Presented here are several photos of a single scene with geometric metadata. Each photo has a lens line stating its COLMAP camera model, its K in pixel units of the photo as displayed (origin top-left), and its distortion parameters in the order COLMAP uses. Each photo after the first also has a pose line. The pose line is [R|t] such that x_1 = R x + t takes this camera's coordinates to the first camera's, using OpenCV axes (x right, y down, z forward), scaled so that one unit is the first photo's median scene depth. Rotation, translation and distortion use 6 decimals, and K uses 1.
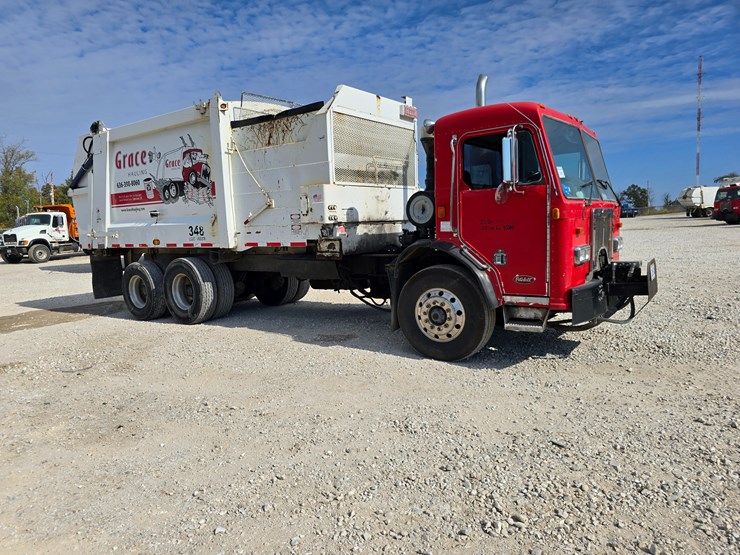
lens RADIAL K [[506.5, 0, 357.2], [0, 506.5, 291.9], [0, 0, 1]] dist [0.041026, -0.032552]
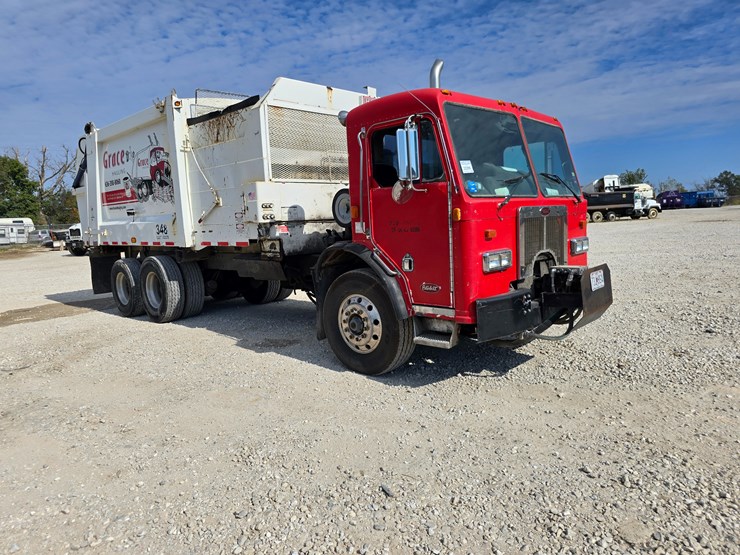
lens RADIAL K [[504.4, 0, 360.4], [0, 504.4, 276.5], [0, 0, 1]] dist [0.044208, -0.034274]
pose [[0.990855, 0.009917, -0.134566, 0.183423], [-0.011677, 0.999856, -0.012298, -0.018261], [0.134425, 0.013757, 0.990828, 0.063347]]
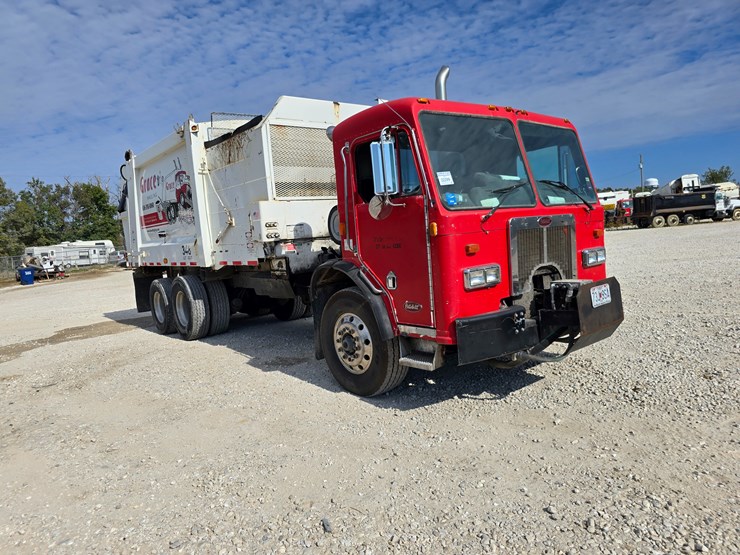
lens RADIAL K [[504.7, 0, 361.0], [0, 504.7, 285.0], [0, 0, 1]] dist [0.040064, -0.030406]
pose [[0.964972, -0.009571, -0.262179, 0.262619], [0.004727, 0.999806, -0.019101, -0.025376], [0.262311, 0.017193, 0.964830, 0.095627]]
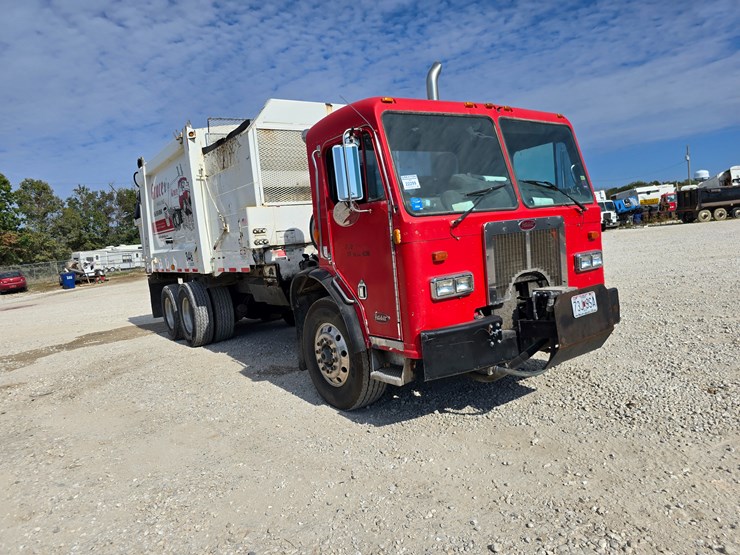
lens RADIAL K [[504.9, 0, 371.4], [0, 504.9, 283.6], [0, 0, 1]] dist [0.033243, -0.022876]
pose [[0.946600, -0.020355, -0.321767, 0.321633], [0.014311, 0.999674, -0.021140, -0.034986], [0.322092, 0.015406, 0.946583, 0.138333]]
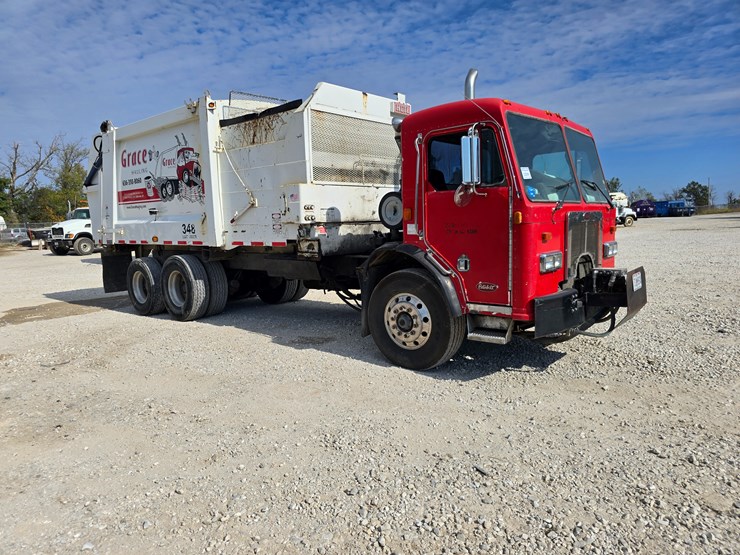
lens RADIAL K [[504.4, 0, 357.2], [0, 504.4, 286.2], [0, 0, 1]] dist [0.043895, -0.034751]
pose [[0.995777, 0.021417, -0.089276, 0.097575], [-0.021634, 0.999765, -0.001464, -0.011043], [0.089224, 0.003390, 0.996006, 0.027452]]
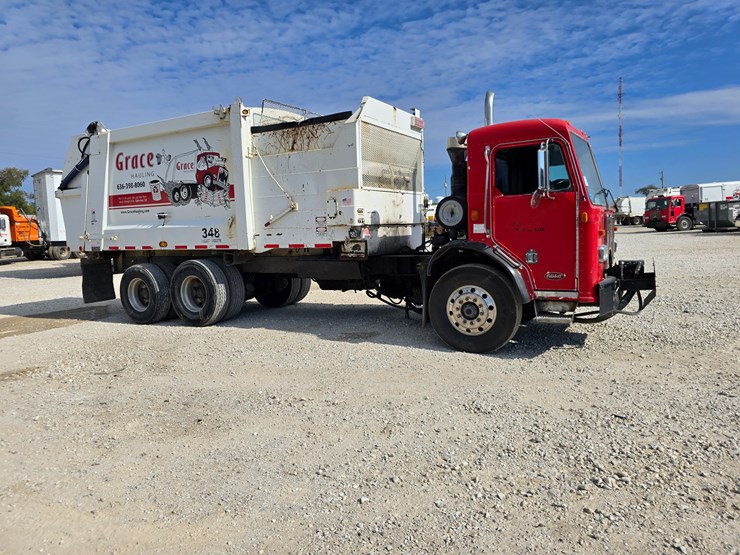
lens RADIAL K [[509.3, 0, 363.2], [0, 509.3, 279.7], [0, 0, 1]] dist [0.037723, -0.028503]
pose [[0.992403, -0.006686, 0.122849, -0.127494], [0.011025, 0.999338, -0.034668, 0.009997], [-0.122536, 0.035760, 0.991820, -0.033786]]
